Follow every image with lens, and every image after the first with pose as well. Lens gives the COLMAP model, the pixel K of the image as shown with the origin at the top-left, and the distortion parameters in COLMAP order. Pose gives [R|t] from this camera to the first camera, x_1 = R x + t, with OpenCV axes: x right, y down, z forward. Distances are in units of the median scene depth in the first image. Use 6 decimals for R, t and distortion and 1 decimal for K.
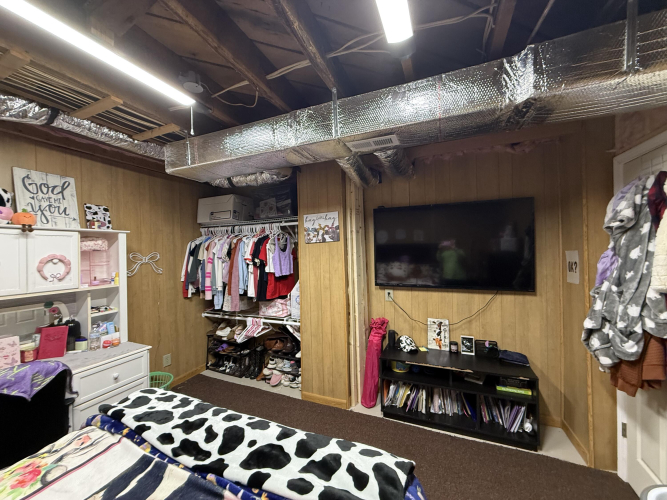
lens RADIAL K [[263.5, 0, 334.7], [0, 263.5, 250.4], [0, 0, 1]] dist [-0.001351, 0.000328]
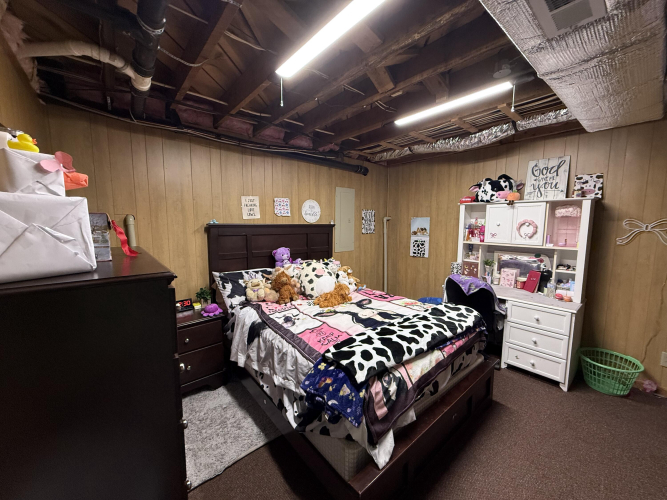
lens RADIAL K [[263.5, 0, 332.2], [0, 263.5, 252.9], [0, 0, 1]] dist [-0.001351, 0.000328]
pose [[-0.449784, 0.120189, -0.885014, 0.756862], [0.002728, 0.991084, 0.133208, 0.000916], [0.893133, 0.057501, -0.446102, 0.750958]]
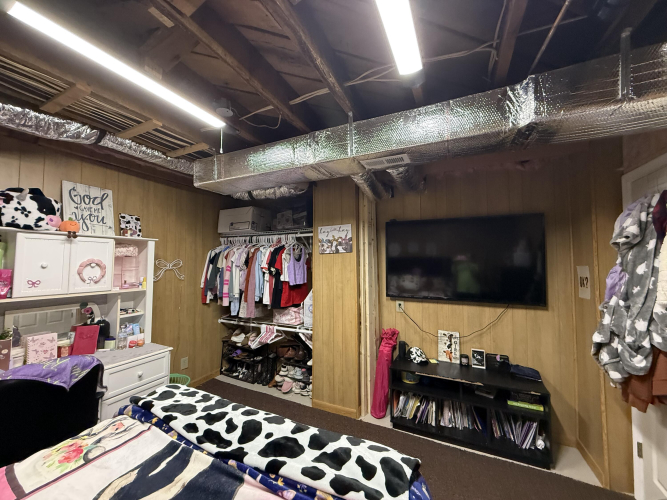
lens RADIAL K [[263.5, 0, 334.6], [0, 263.5, 251.1], [0, 0, 1]] dist [-0.001351, 0.000328]
pose [[0.998718, 0.019501, -0.046715, -0.004062], [-0.021493, 0.998864, -0.042528, 0.007896], [0.045833, 0.043478, 0.998003, -0.057860]]
